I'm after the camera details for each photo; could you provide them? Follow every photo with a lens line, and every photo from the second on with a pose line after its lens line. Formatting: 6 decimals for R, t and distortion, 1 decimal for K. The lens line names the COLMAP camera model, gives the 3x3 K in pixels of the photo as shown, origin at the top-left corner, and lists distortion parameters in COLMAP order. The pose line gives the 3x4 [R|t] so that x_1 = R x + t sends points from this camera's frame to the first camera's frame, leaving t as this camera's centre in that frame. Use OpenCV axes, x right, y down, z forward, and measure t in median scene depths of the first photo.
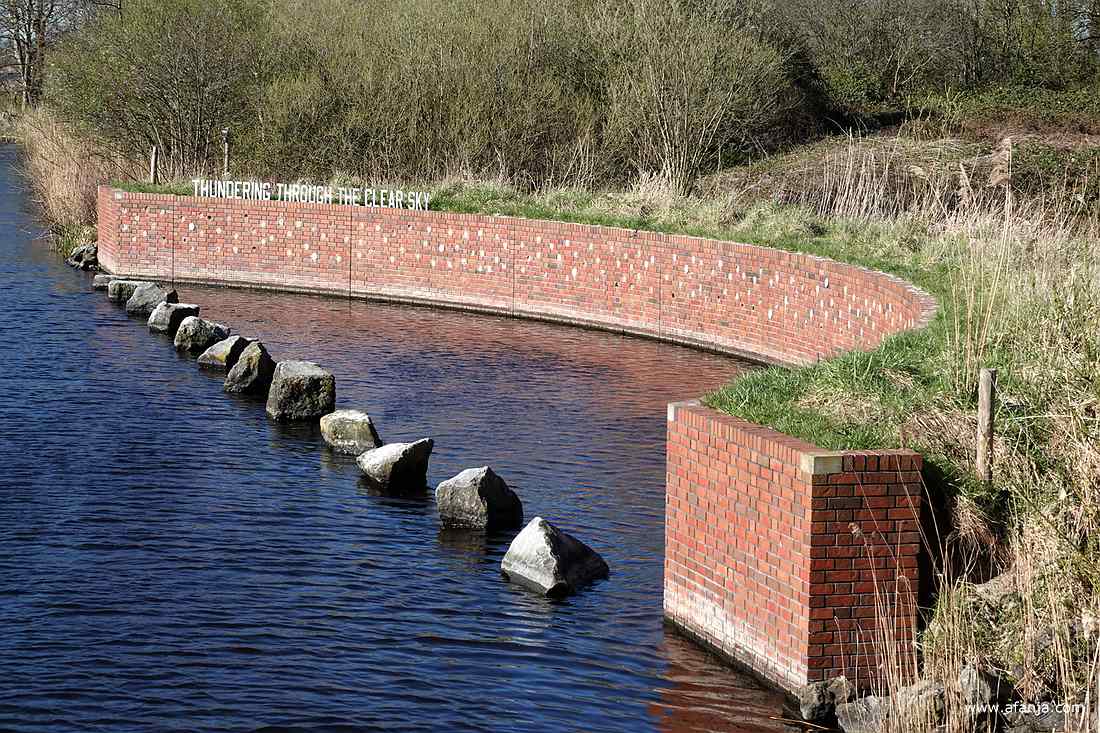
lens RADIAL K [[3575.4, 0, 550.0], [0, 3575.4, 366.5], [0, 0, 1]] dist [0.069012, 0.891766]
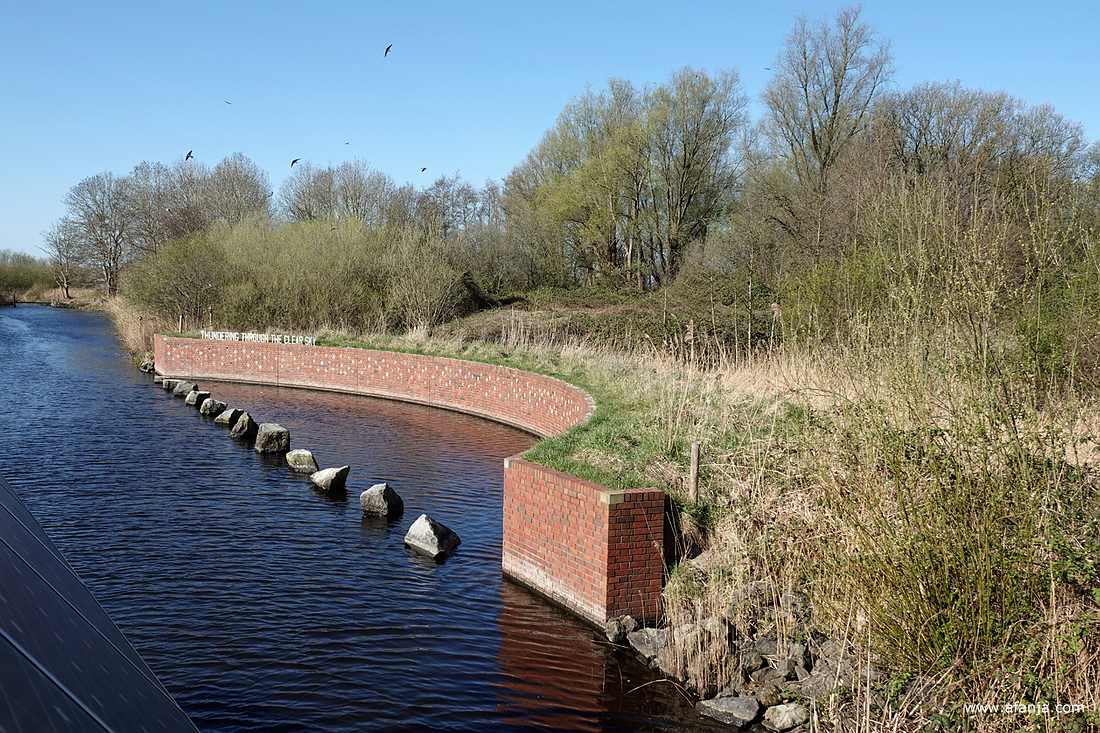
lens RADIAL K [[1457.6, 0, 550.0], [0, 1457.6, 366.5], [0, 0, 1]] dist [0.008142, 0.011865]
pose [[0.988194, -0.007728, 0.153013, -0.032676], [0.011259, 0.999690, -0.022228, -0.011199], [-0.152793, 0.023688, 0.987974, 0.127025]]
